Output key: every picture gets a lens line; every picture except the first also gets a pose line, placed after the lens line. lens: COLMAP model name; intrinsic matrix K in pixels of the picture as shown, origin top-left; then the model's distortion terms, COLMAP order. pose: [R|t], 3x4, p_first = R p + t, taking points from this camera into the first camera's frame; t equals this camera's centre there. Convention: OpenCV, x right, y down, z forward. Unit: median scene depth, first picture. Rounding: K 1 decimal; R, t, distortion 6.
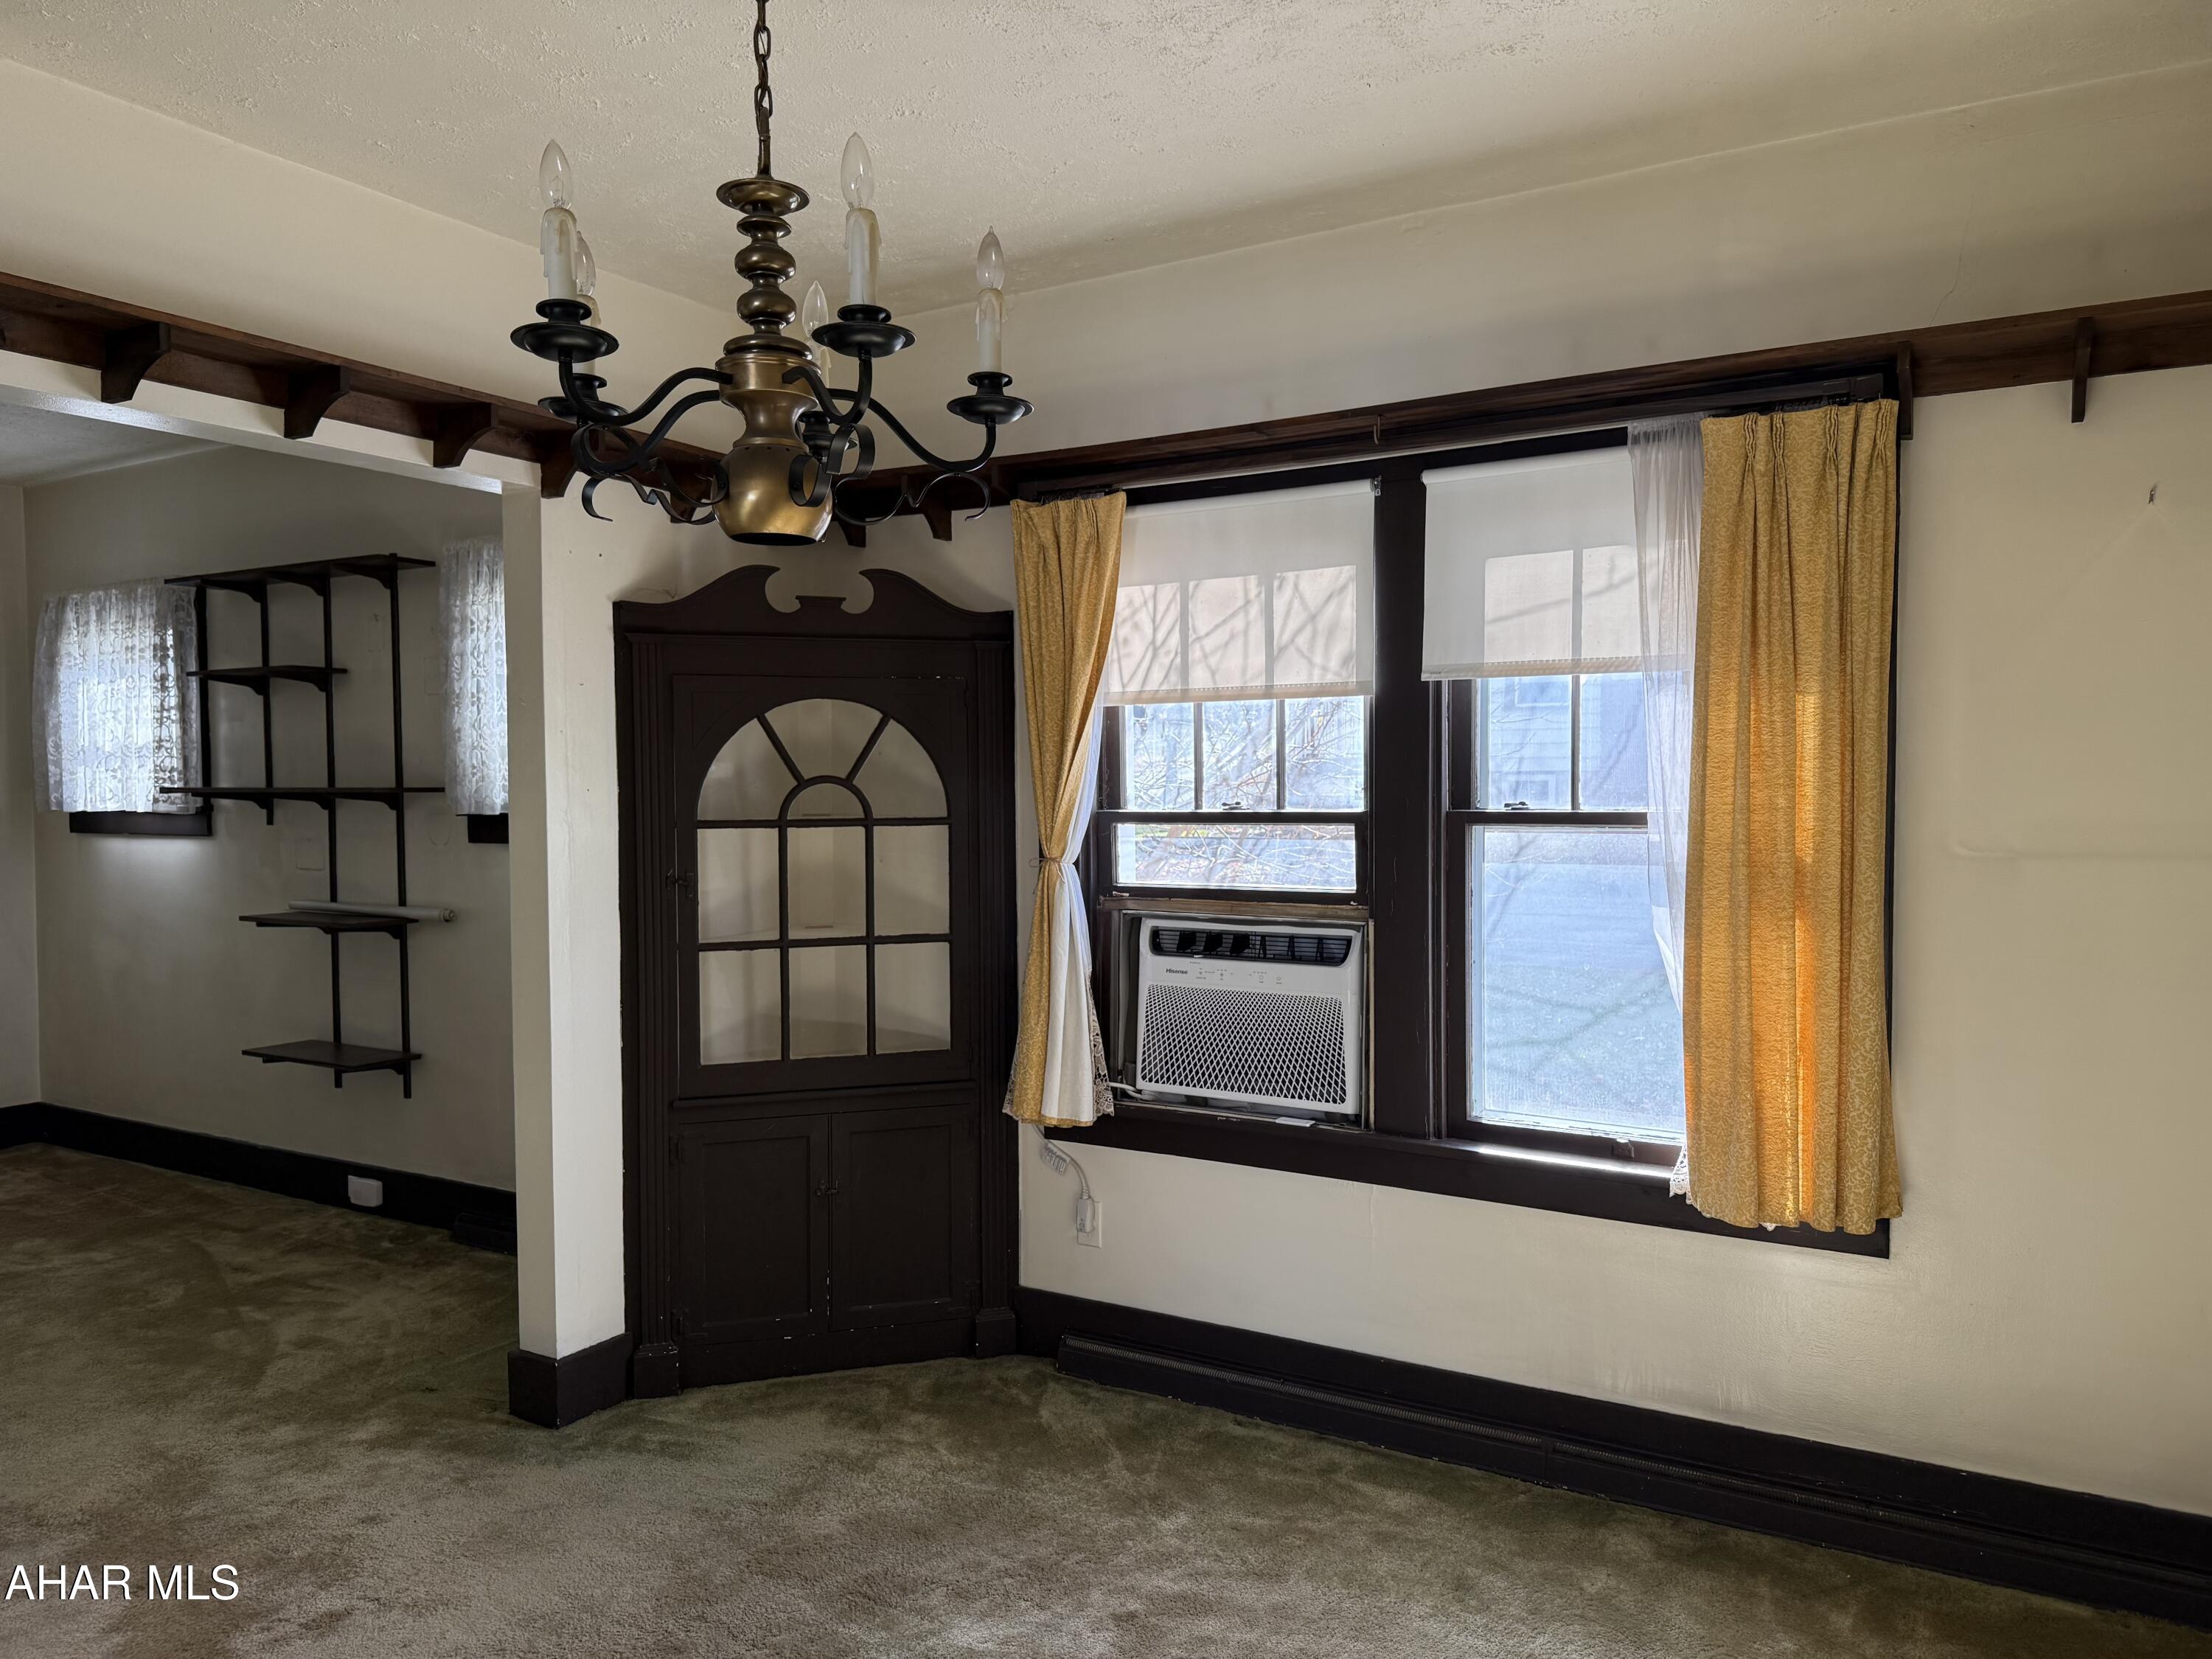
lens RADIAL K [[1559.2, 0, 1106.0], [0, 1559.2, 829.5], [0, 0, 1]] dist [0.008752, 0.000580]
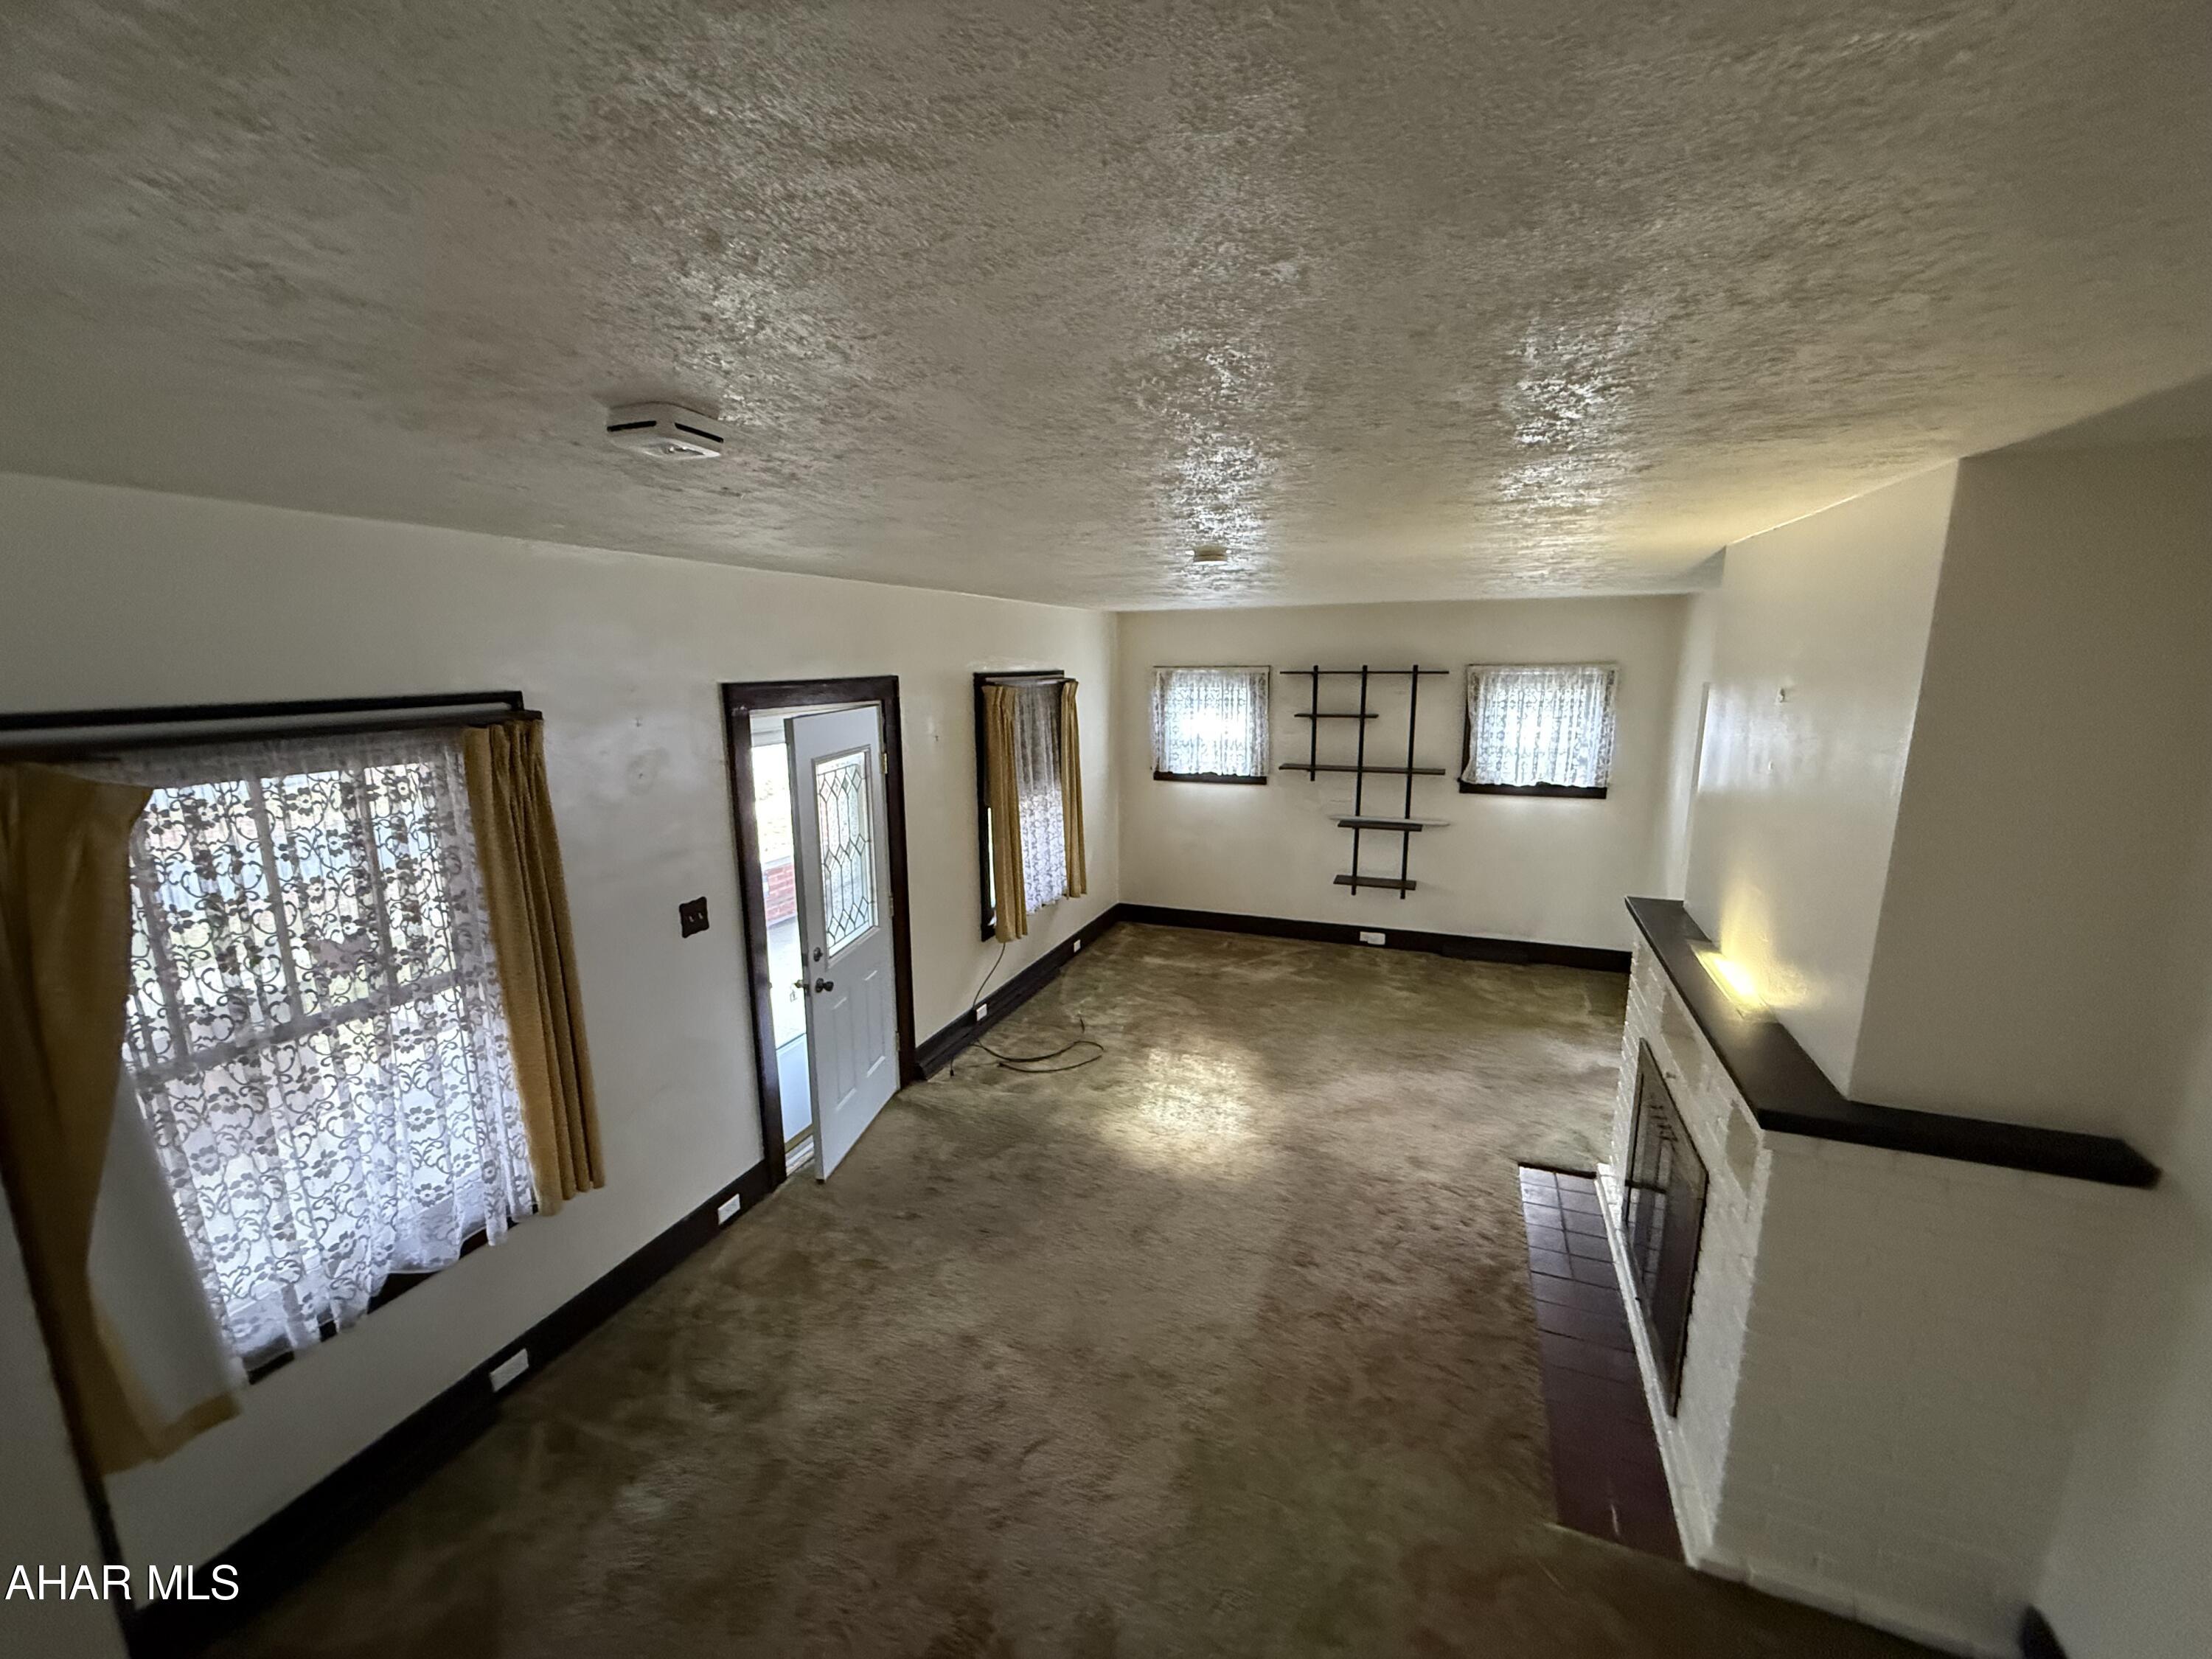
lens RADIAL K [[883.3, 0, 1103.8], [0, 883.3, 828.0], [0, 0, 1]] dist [-0.002916, 0.000324]
pose [[0.988280, -0.033863, 0.148851, -1.087335], [0.009274, 0.986604, 0.162872, -0.154433], [-0.152372, -0.159582, 0.975354, -0.208572]]
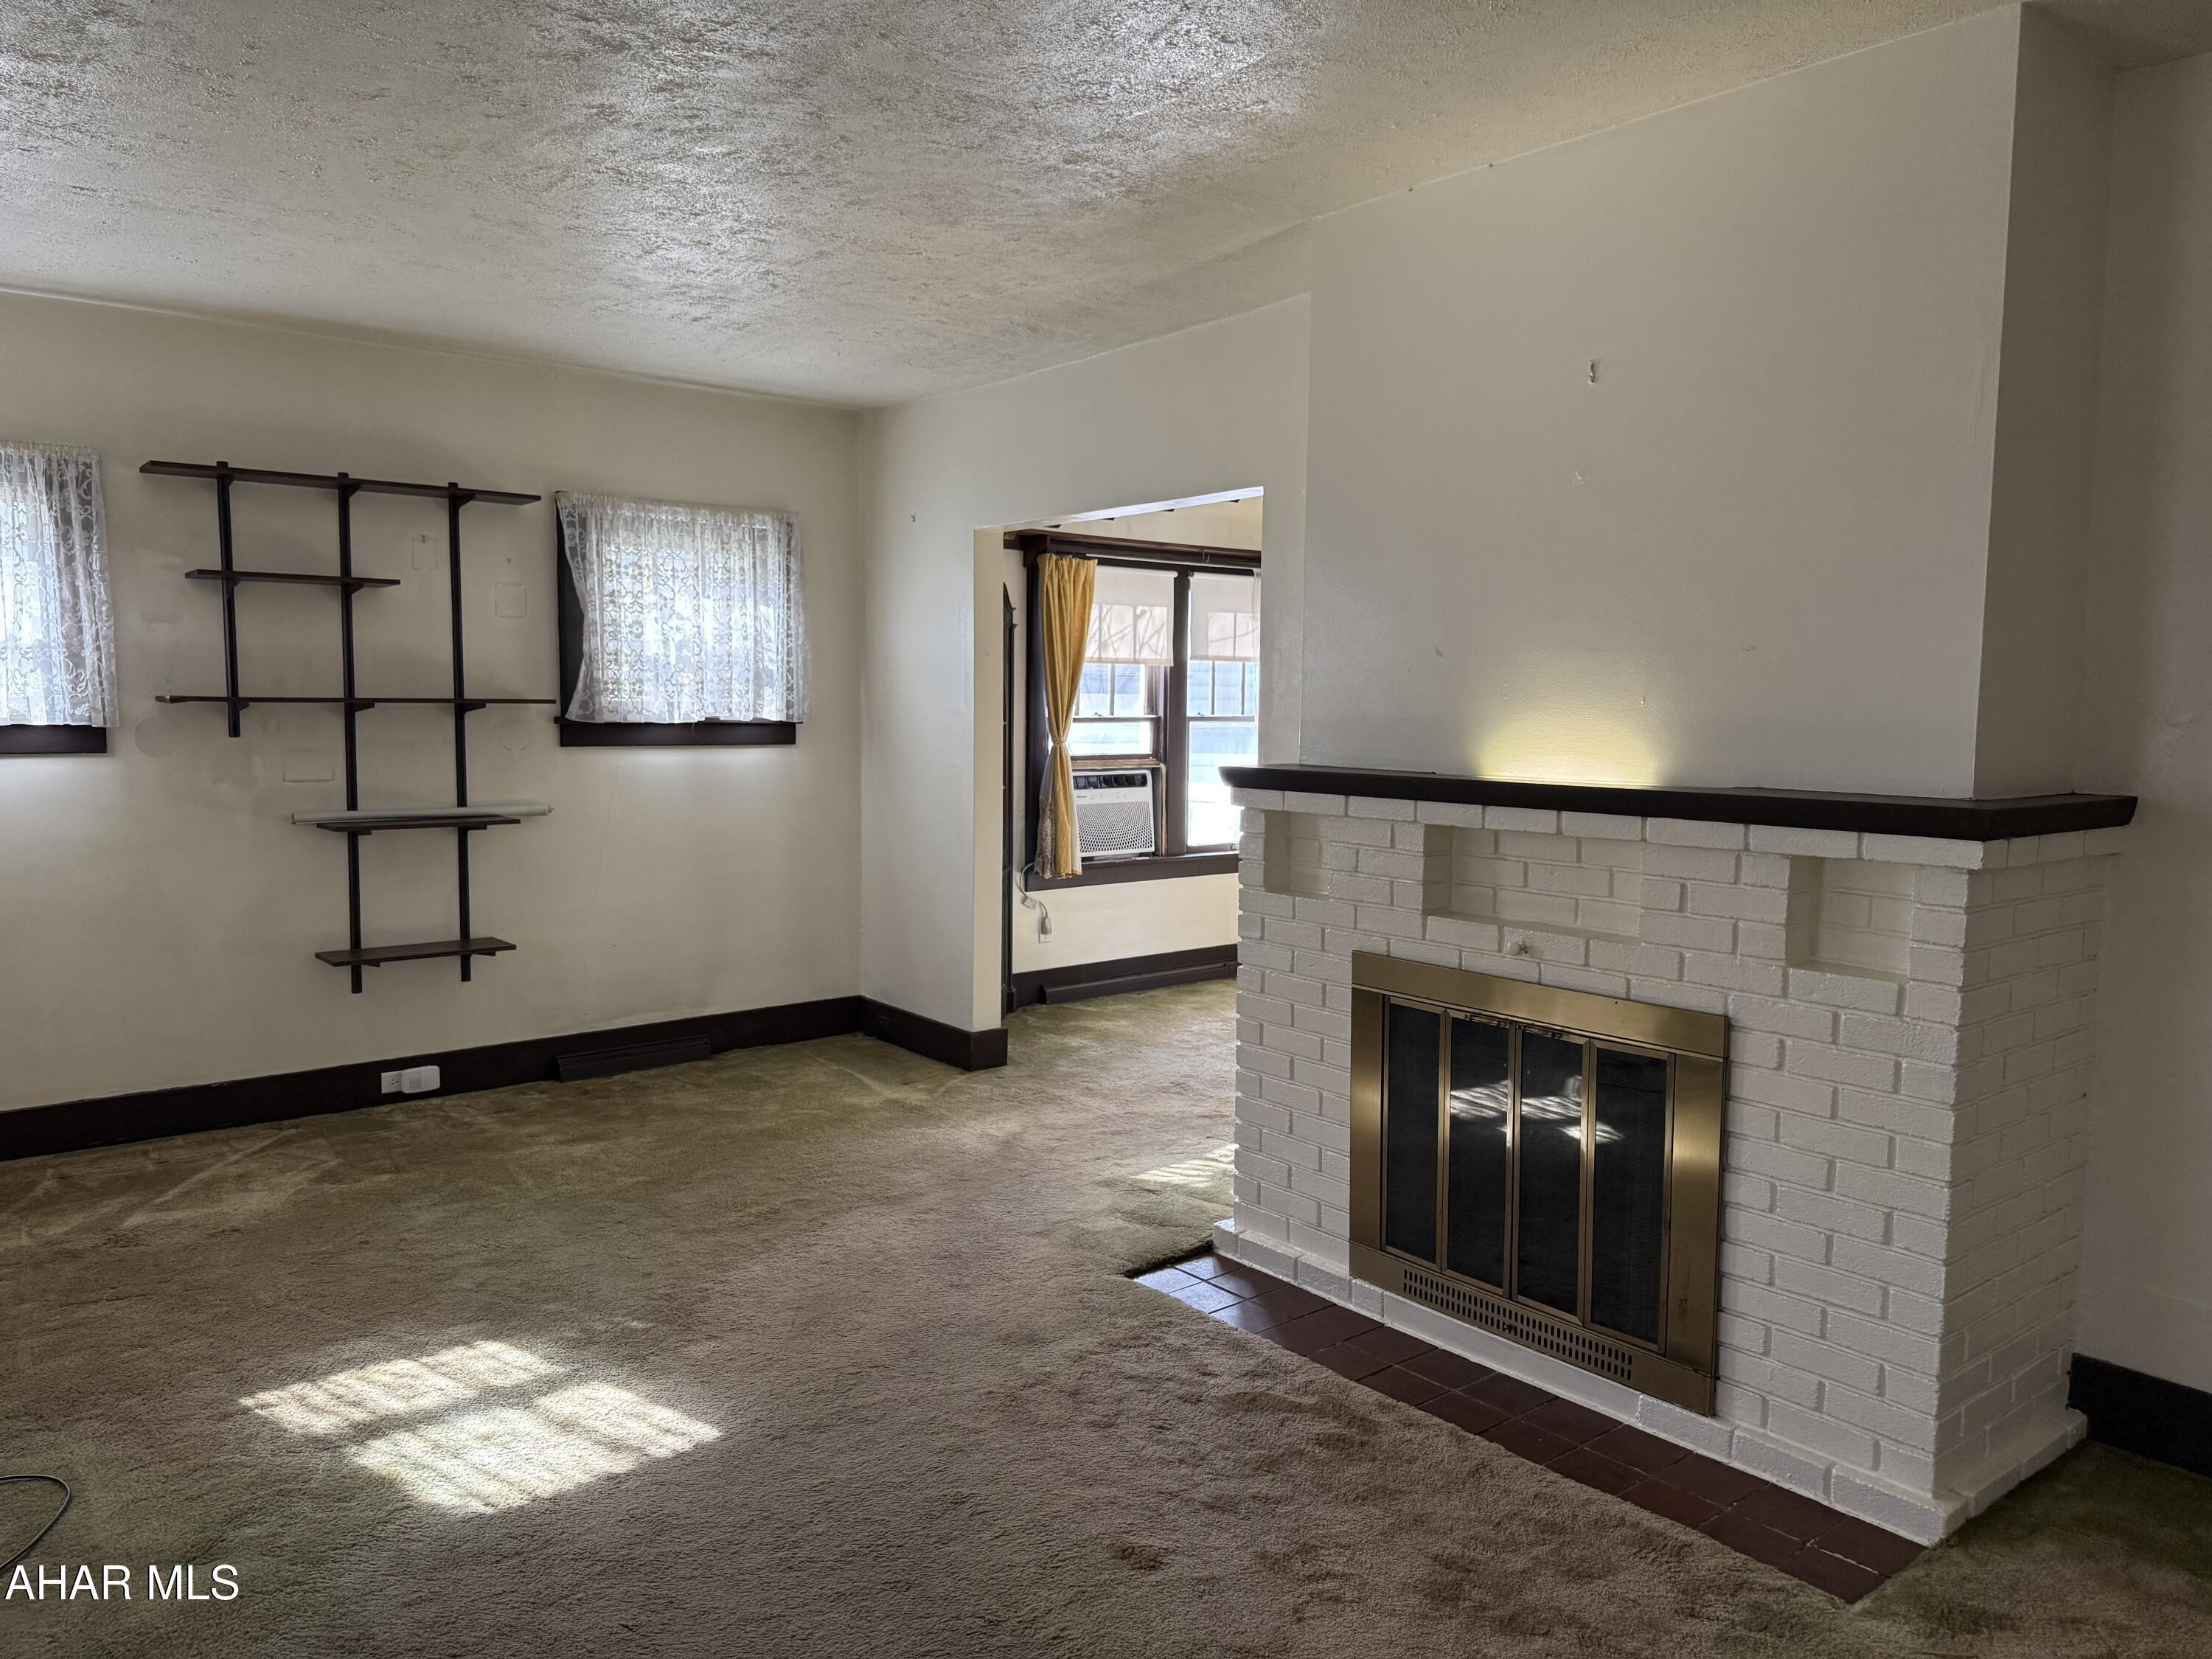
lens RADIAL K [[1526.2, 0, 1142.6], [0, 1526.2, 823.4], [0, 0, 1]] dist [0.120308, -0.165589]
pose [[0.334131, -0.068329, 0.940047, -1.312247], [0.016791, 0.997642, 0.066547, -0.003479], [-0.942377, -0.006451, 0.334490, 0.188717]]
